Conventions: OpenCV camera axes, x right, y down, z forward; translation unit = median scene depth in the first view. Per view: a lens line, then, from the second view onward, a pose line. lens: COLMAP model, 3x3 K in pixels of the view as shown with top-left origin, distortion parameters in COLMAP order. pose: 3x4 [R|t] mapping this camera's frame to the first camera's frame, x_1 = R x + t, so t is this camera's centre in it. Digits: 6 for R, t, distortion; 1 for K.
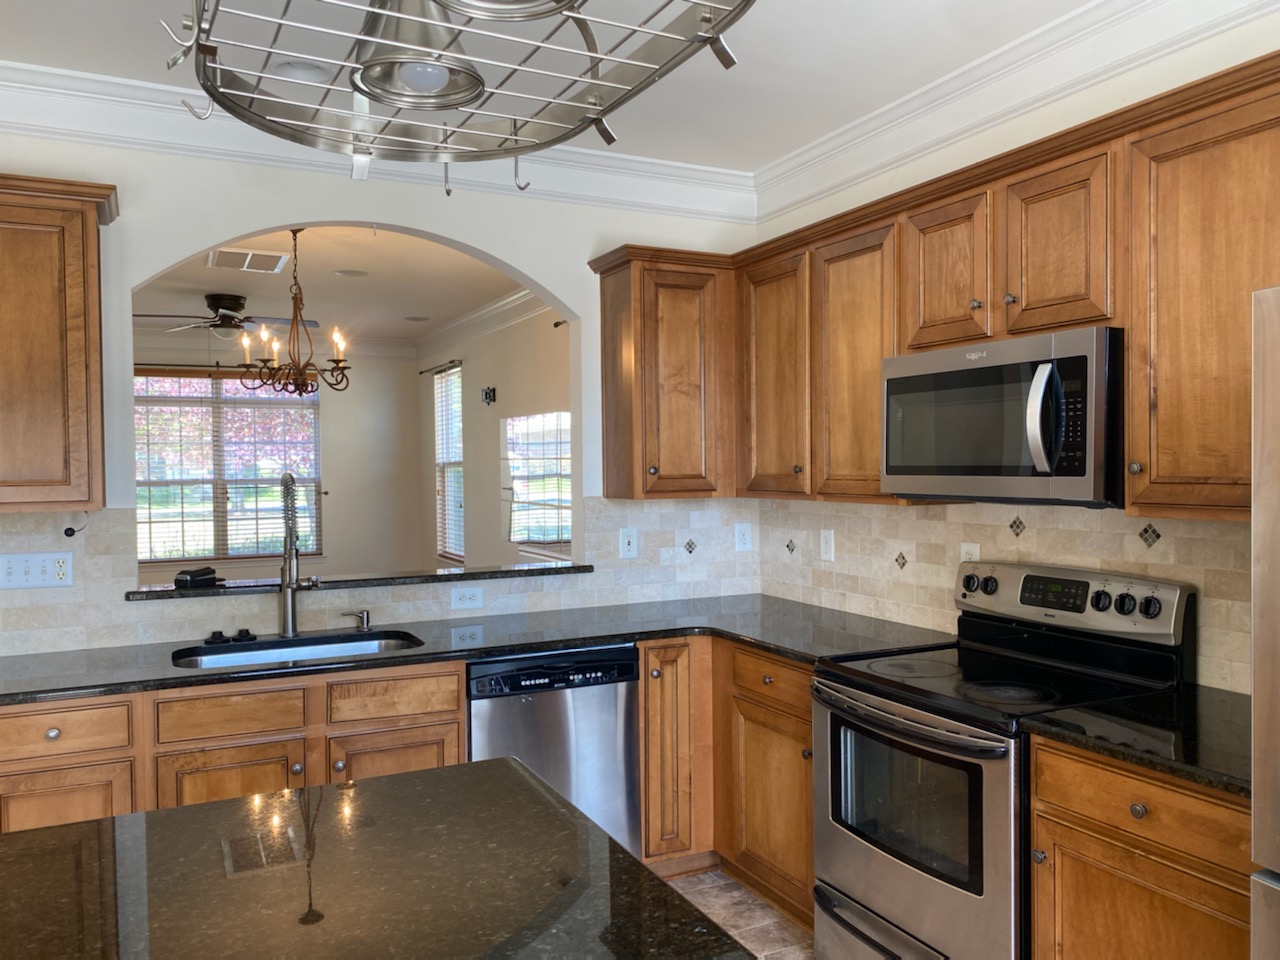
lens RADIAL K [[960.9, 0, 640.0], [0, 960.9, 480.0], [0, 0, 1]] dist [0.067102, -0.144243]
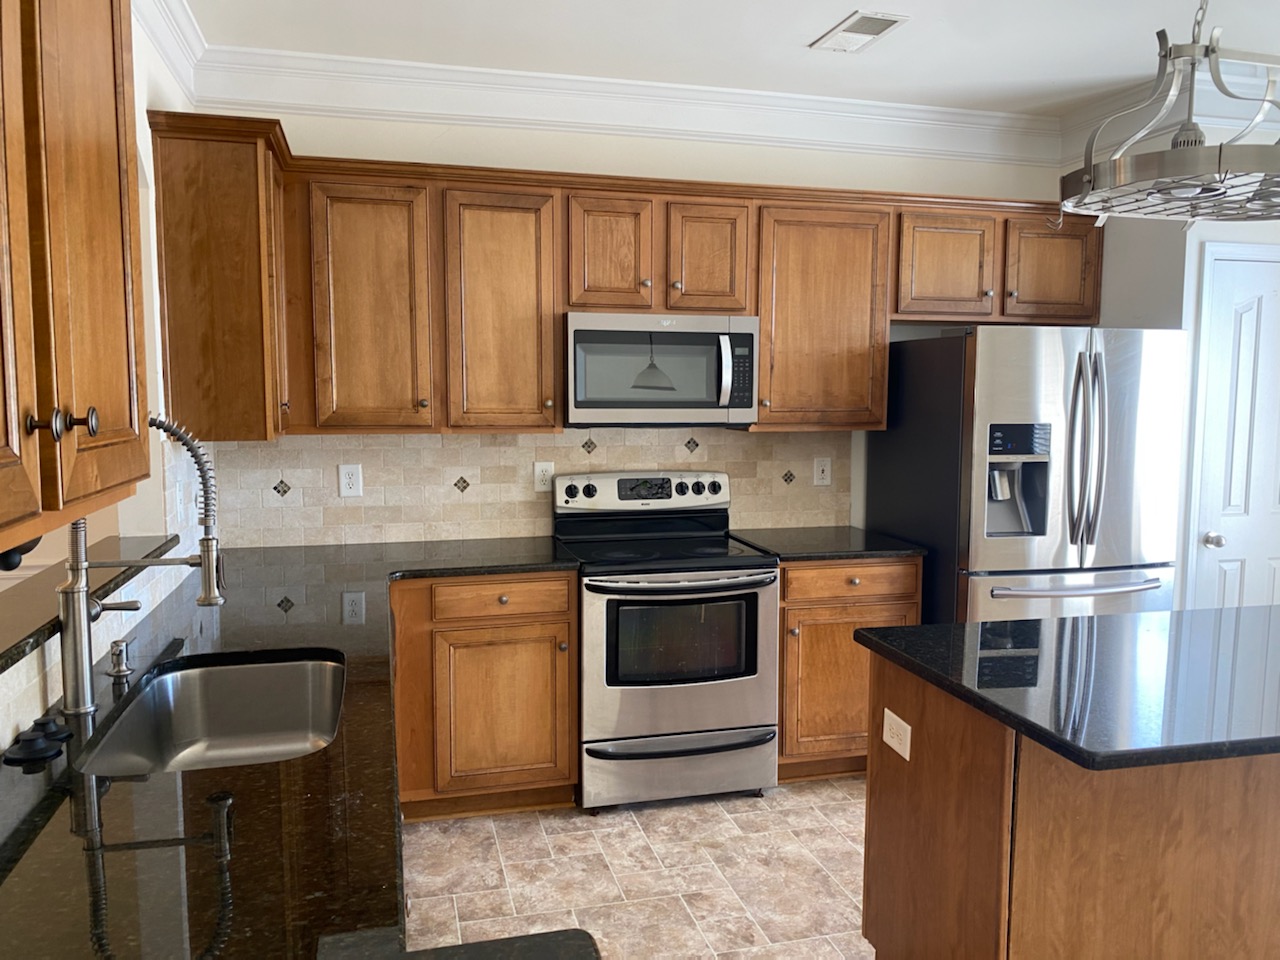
lens RADIAL K [[960.9, 0, 640.0], [0, 960.9, 480.0], [0, 0, 1]] dist [0.067102, -0.144243]
pose [[0.204510, -0.079169, 0.975658, -0.936810], [0.010209, 0.996842, 0.078748, -0.009852], [-0.978811, -0.006145, 0.204672, 0.676559]]
